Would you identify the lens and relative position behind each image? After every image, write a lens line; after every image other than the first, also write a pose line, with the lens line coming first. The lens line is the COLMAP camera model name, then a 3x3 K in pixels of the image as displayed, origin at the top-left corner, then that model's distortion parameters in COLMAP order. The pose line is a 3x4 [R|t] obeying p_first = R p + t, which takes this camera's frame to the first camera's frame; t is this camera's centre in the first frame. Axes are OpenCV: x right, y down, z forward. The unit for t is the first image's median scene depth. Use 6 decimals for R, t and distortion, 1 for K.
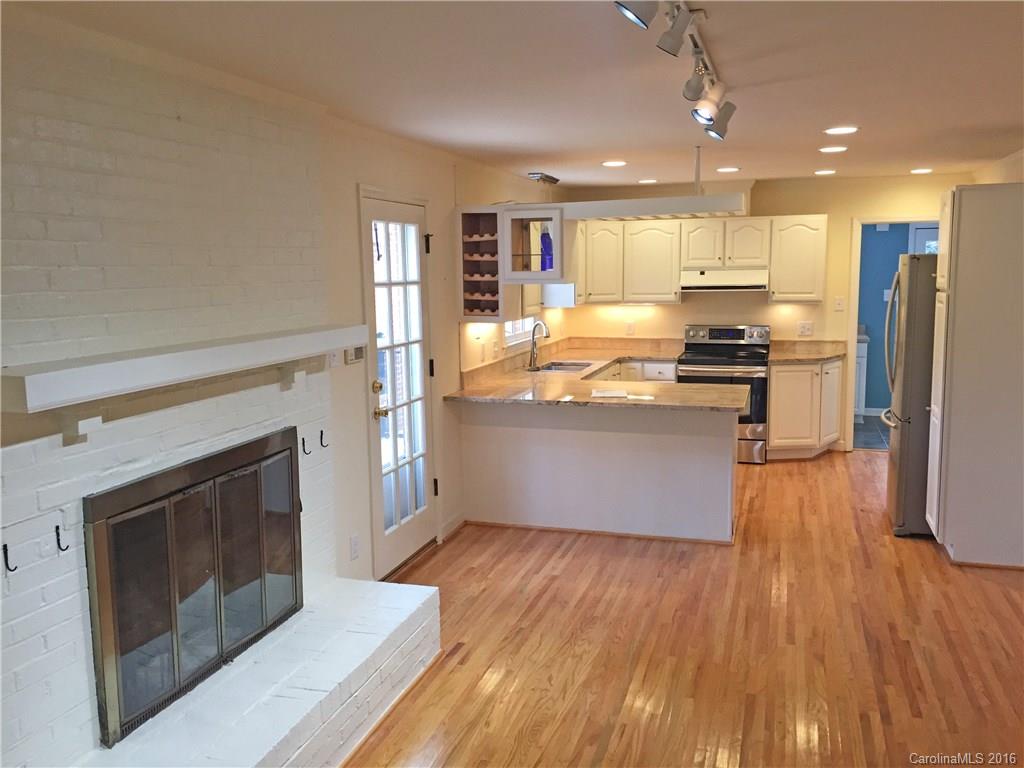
lens RADIAL K [[869.1, 0, 509.2], [0, 869.1, 380.1], [0, 0, 1]] dist [0.053775, -0.086243]
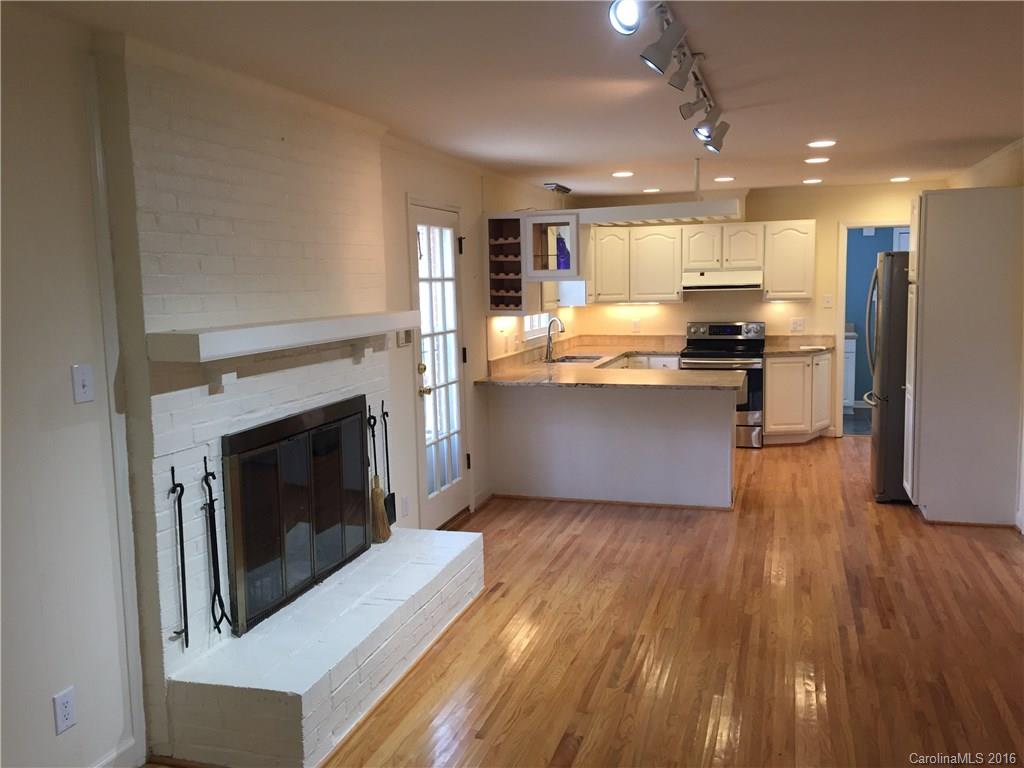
lens RADIAL K [[869.1, 0, 509.2], [0, 869.1, 380.1], [0, 0, 1]] dist [0.053775, -0.086243]
pose [[0.999968, -0.007968, 0.000679, -0.032695], [0.007977, 0.999862, -0.014593, 0.036008], [-0.000563, 0.014598, 0.999893, -0.133867]]
